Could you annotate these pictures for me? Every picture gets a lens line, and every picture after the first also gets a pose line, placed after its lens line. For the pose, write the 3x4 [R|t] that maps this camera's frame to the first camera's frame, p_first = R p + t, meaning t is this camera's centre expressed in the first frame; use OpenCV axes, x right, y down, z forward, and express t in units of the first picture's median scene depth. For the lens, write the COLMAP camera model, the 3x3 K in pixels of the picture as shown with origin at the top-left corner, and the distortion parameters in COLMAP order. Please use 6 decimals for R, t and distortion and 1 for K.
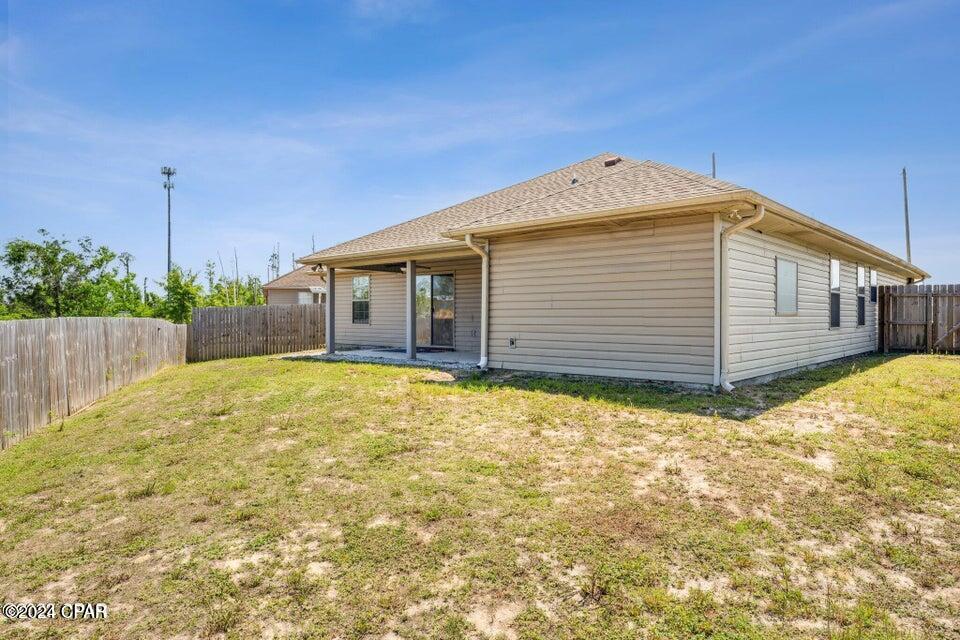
lens RADIAL K [[603.6, 0, 480.8], [0, 603.6, 321.3], [0, 0, 1]] dist [0.004492, 0.000080]
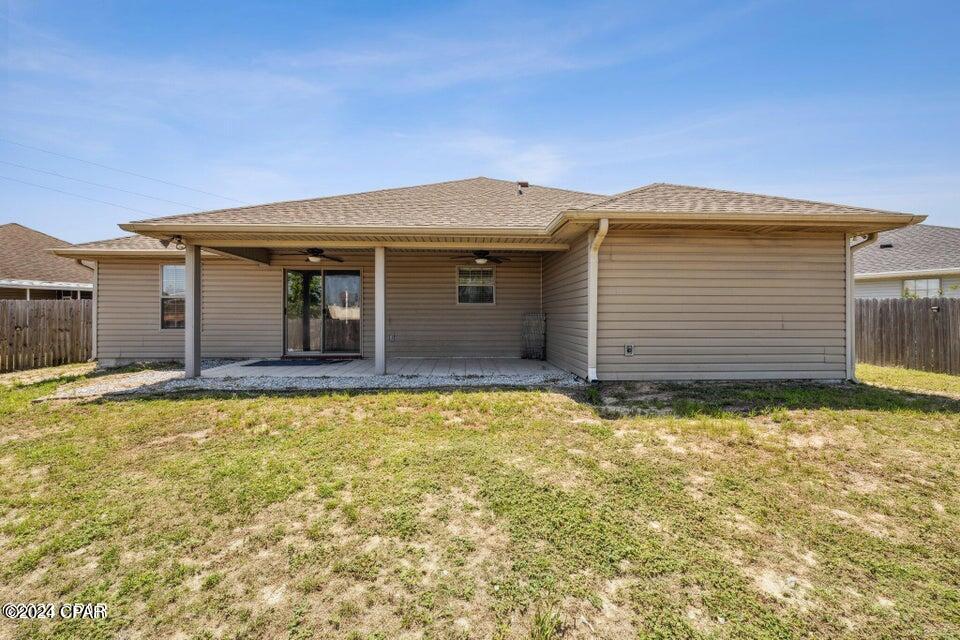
lens RADIAL K [[386.9, 0, 479.5], [0, 386.9, 316.4], [0, 0, 1]] dist [0.001162, -0.000689]
pose [[0.709876, 0.000440, 0.704326, -0.508209], [0.005627, 0.999964, -0.006296, -0.011995], [-0.704304, 0.008433, 0.709848, 0.757702]]
